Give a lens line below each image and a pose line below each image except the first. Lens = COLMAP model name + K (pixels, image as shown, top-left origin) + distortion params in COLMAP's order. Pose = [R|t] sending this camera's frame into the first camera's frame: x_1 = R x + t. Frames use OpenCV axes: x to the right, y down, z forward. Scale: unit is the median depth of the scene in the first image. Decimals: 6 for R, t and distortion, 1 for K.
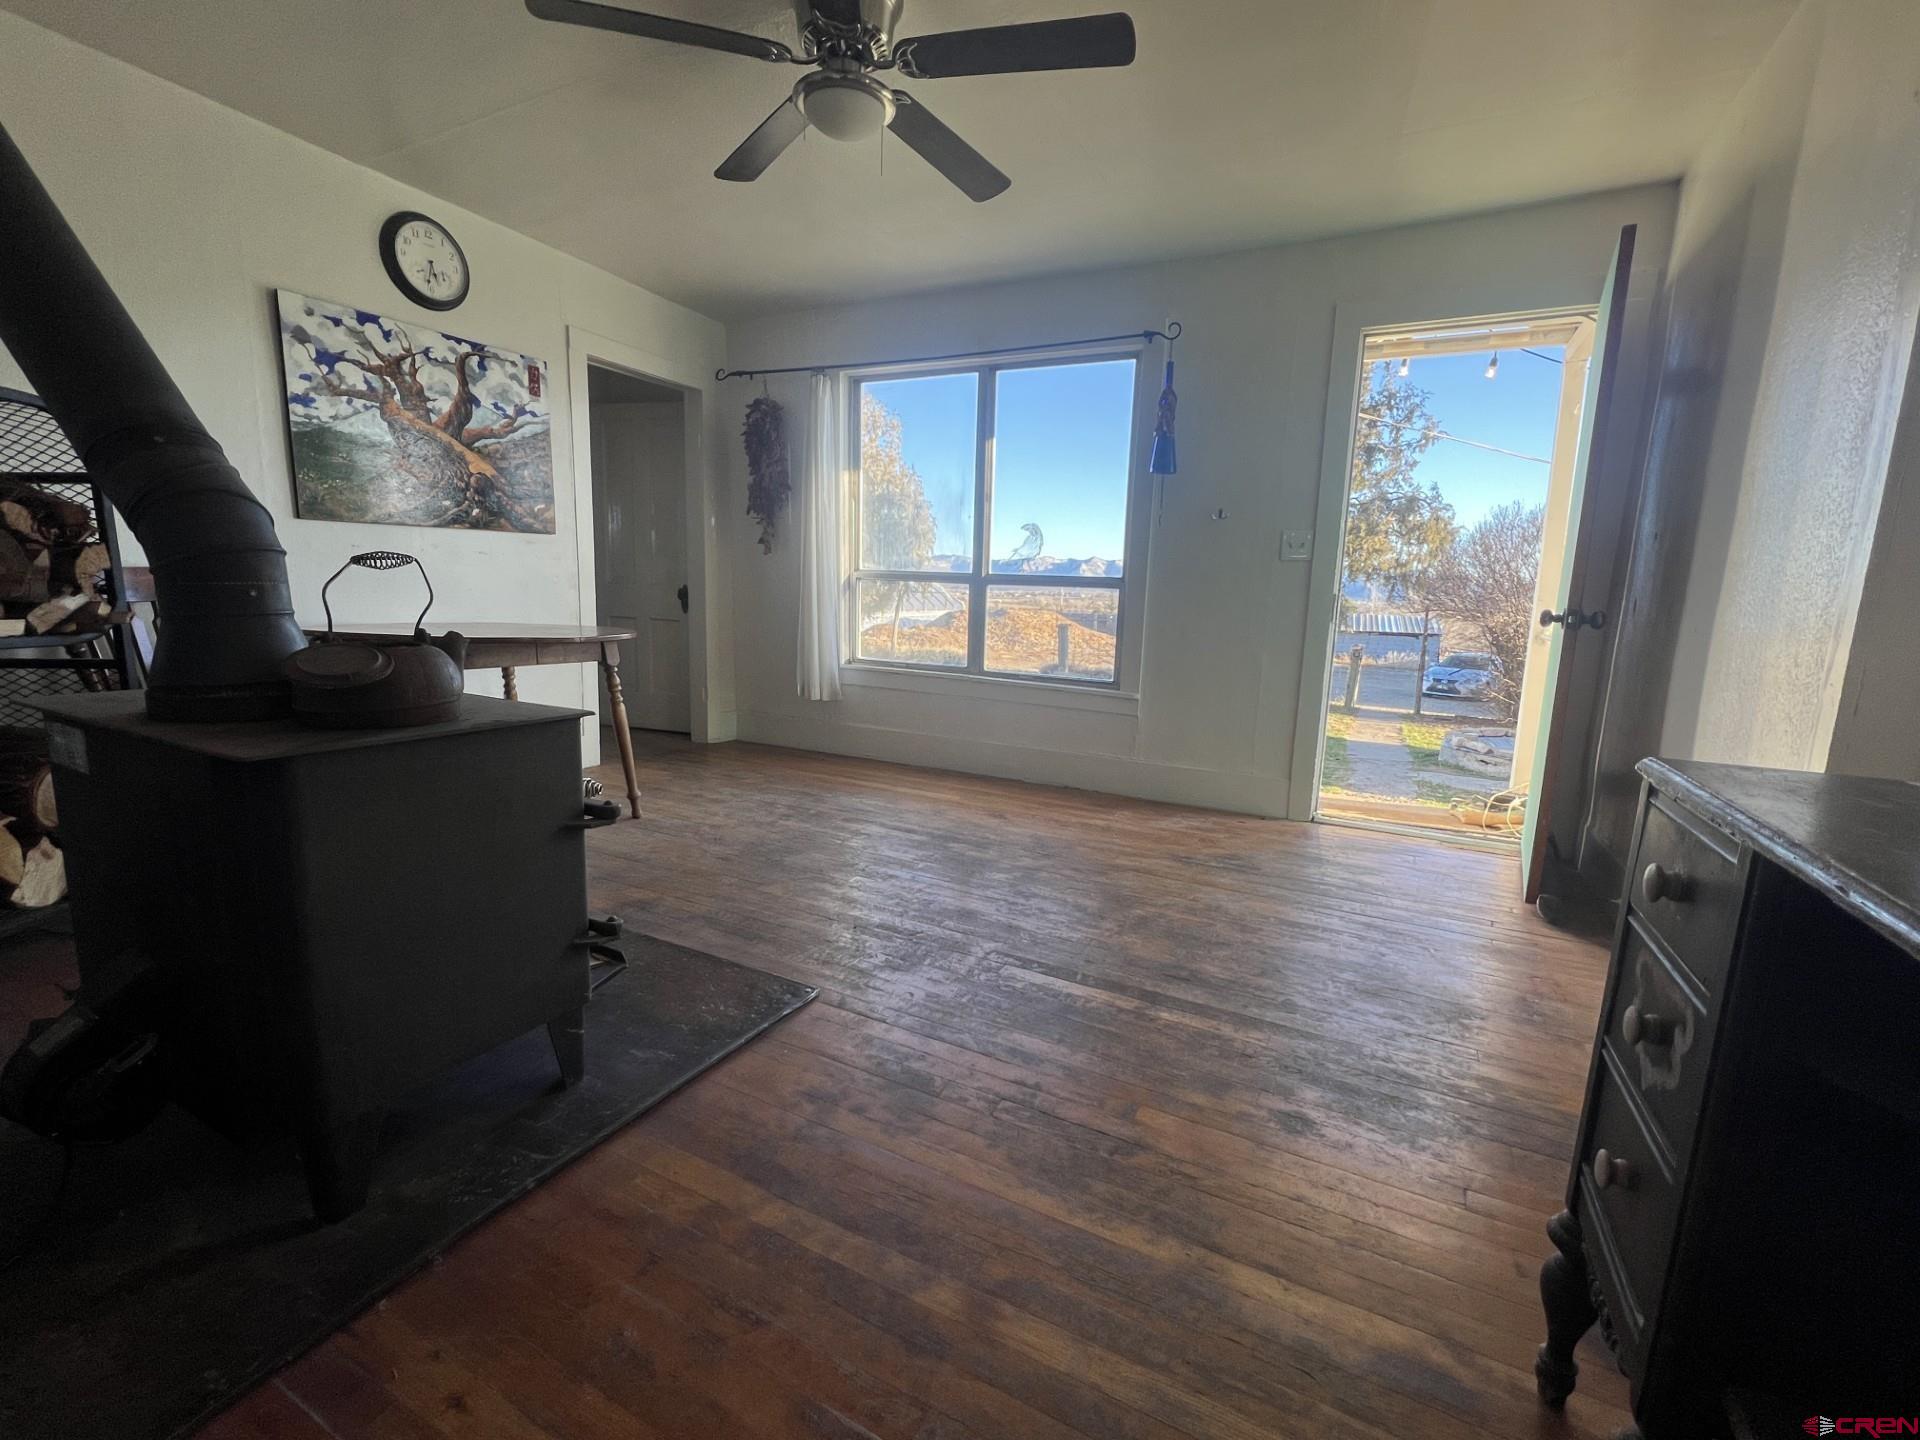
lens RADIAL K [[829.4, 0, 957.0], [0, 829.4, 722.6], [0, 0, 1]] dist [0.002015, -0.000107]
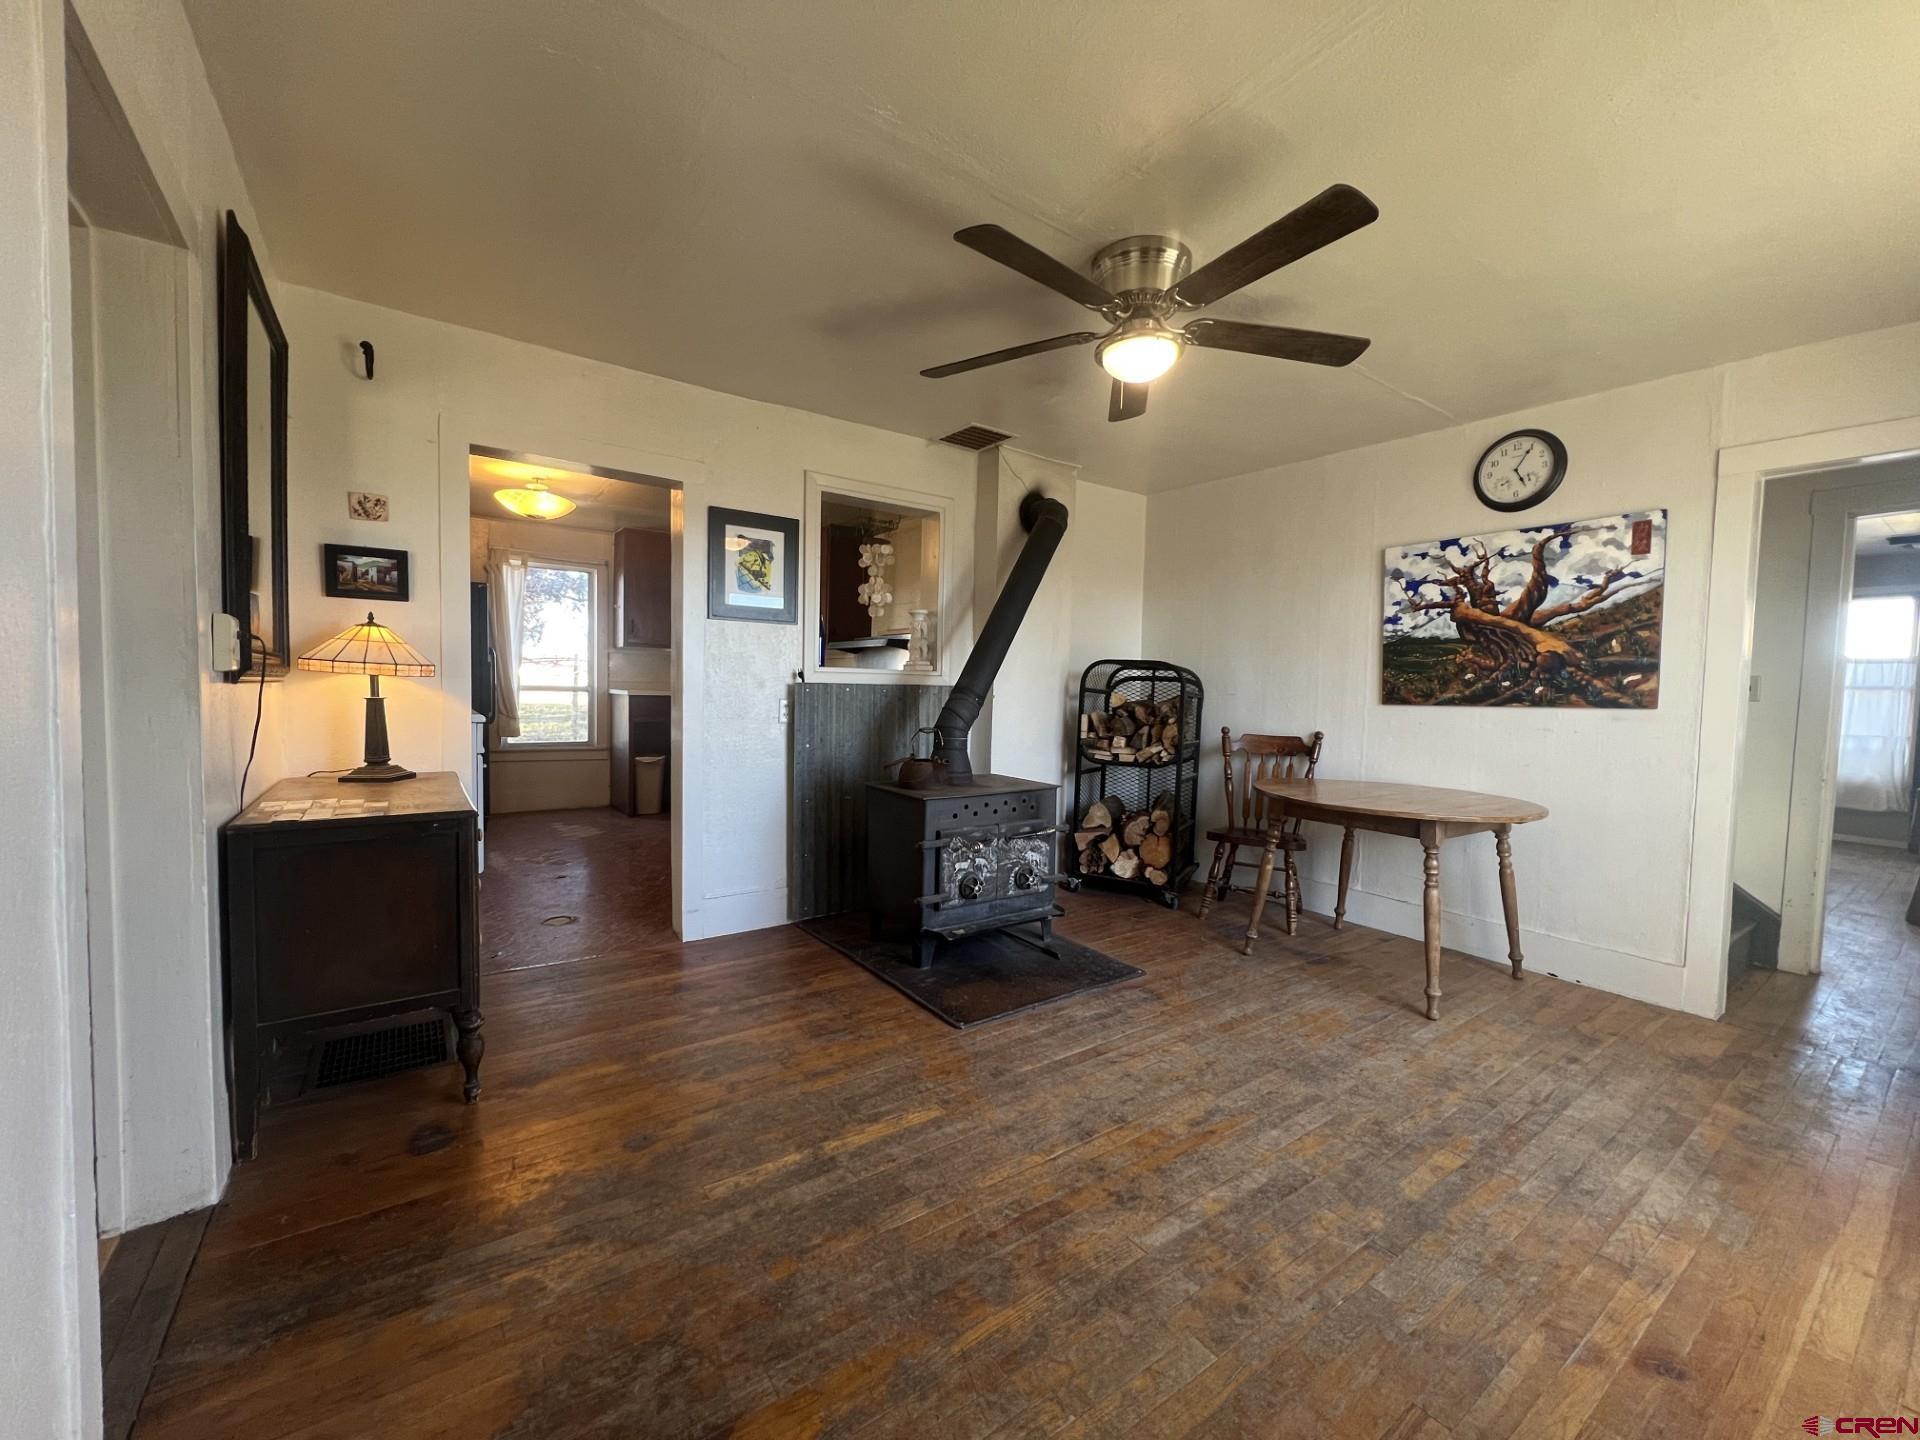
lens RADIAL K [[765.5, 0, 959.5], [0, 765.5, 721.2], [0, 0, 1]] dist [-0.001639, -0.000146]
pose [[-0.458242, -0.004647, -0.888815, 0.586159], [-0.182522, 0.979167, 0.088983, -0.181378], [0.869885, 0.203004, -0.449544, 0.860851]]
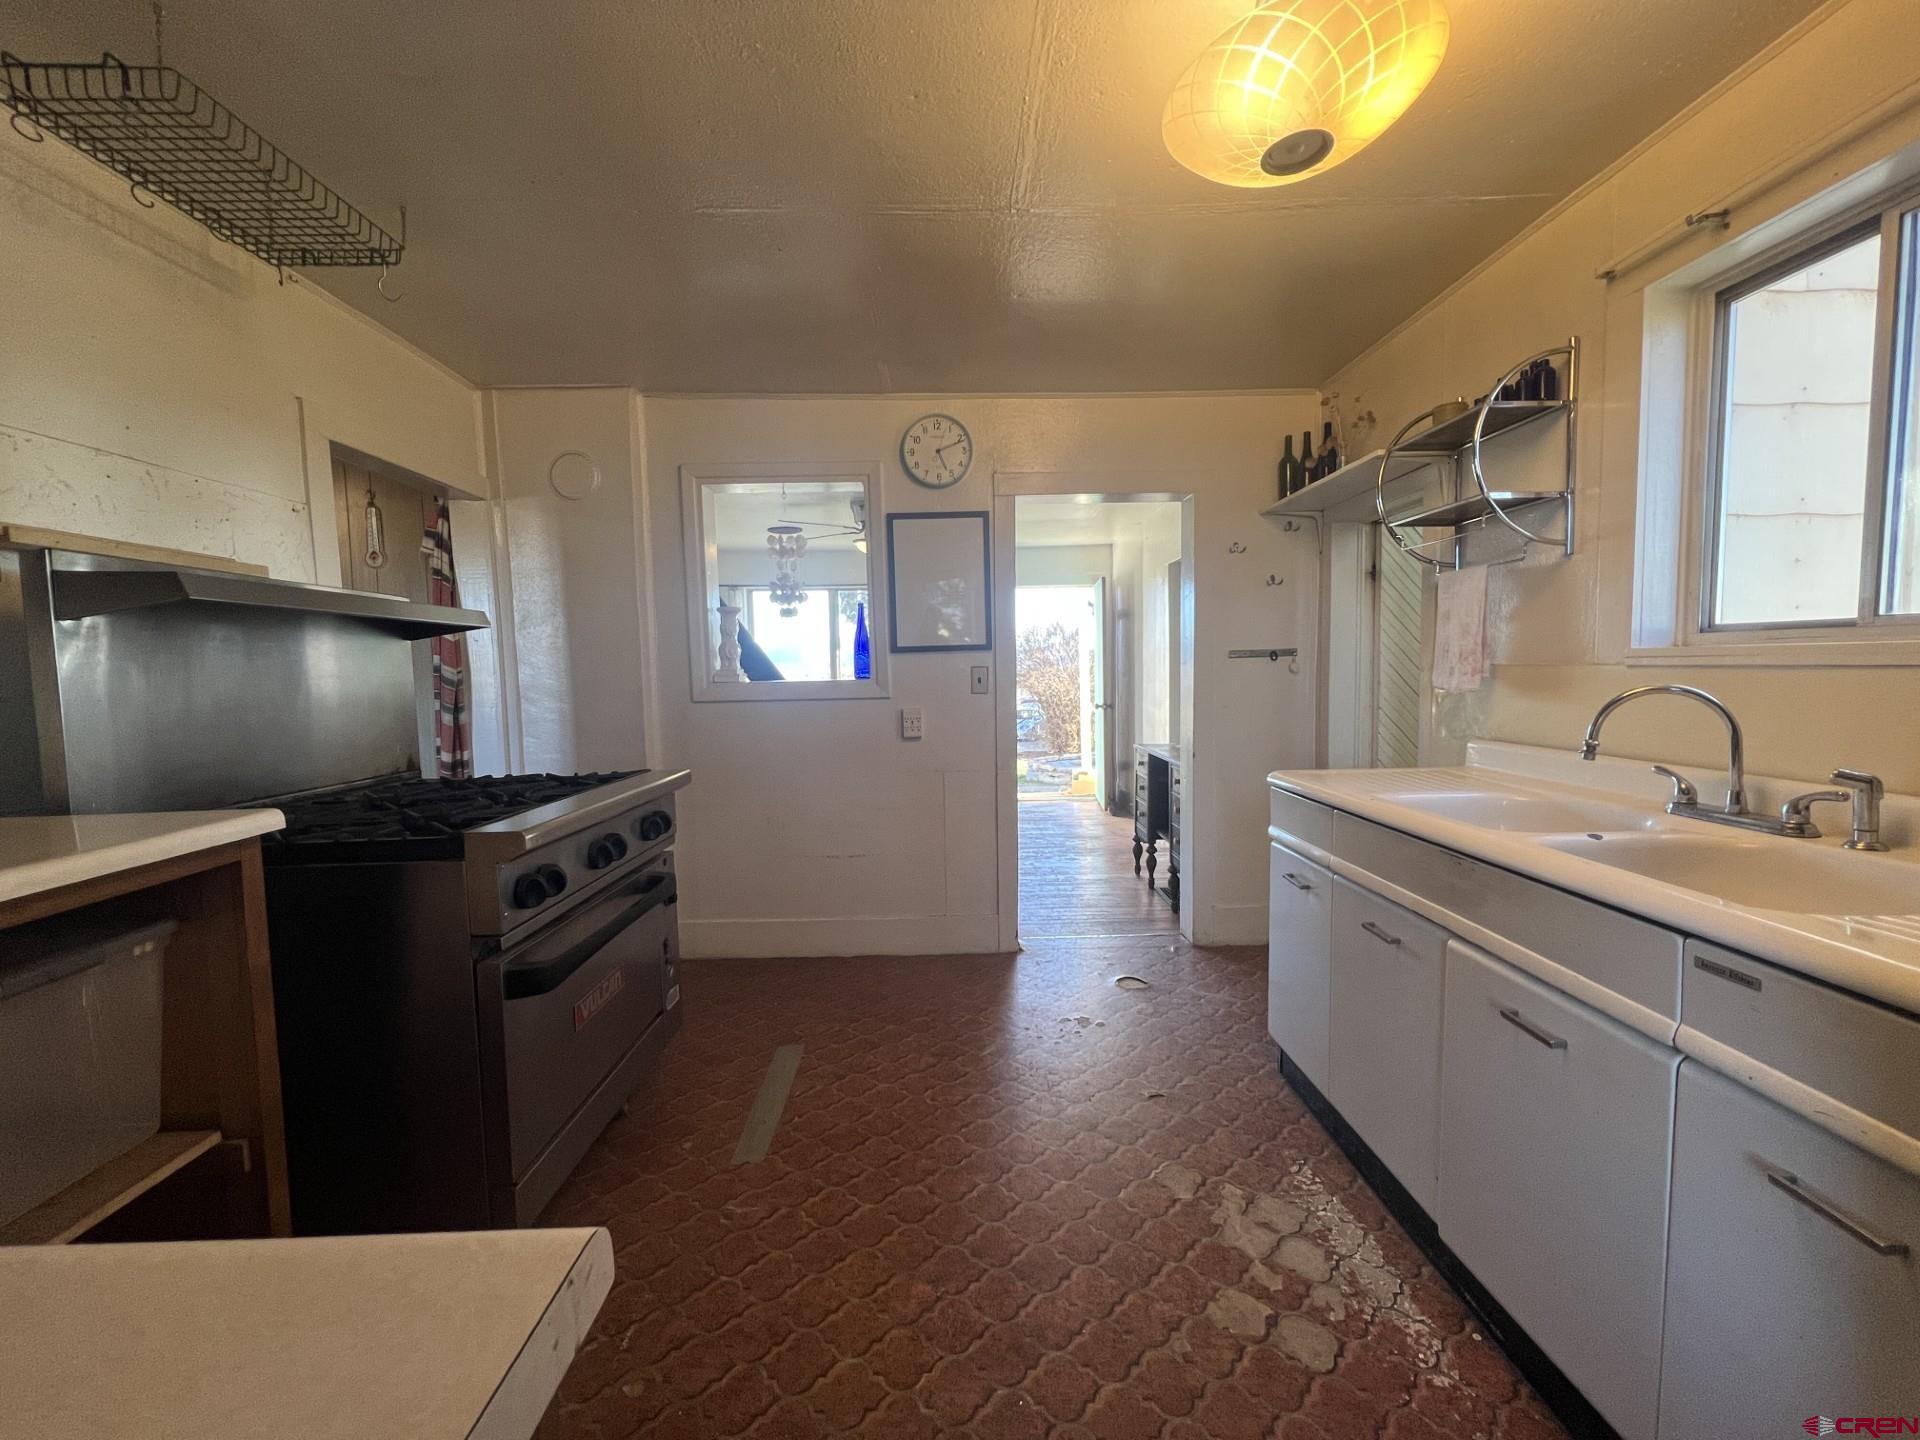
lens RADIAL K [[765.5, 0, 964.3], [0, 765.5, 720.2], [0, 0, 1]] dist [-0.001639, -0.000146]
pose [[0.877202, -0.082815, 0.472926, -0.527636], [0.124618, 0.990526, -0.057694, 0.006494], [-0.463667, 0.109544, 0.879212, -0.612612]]
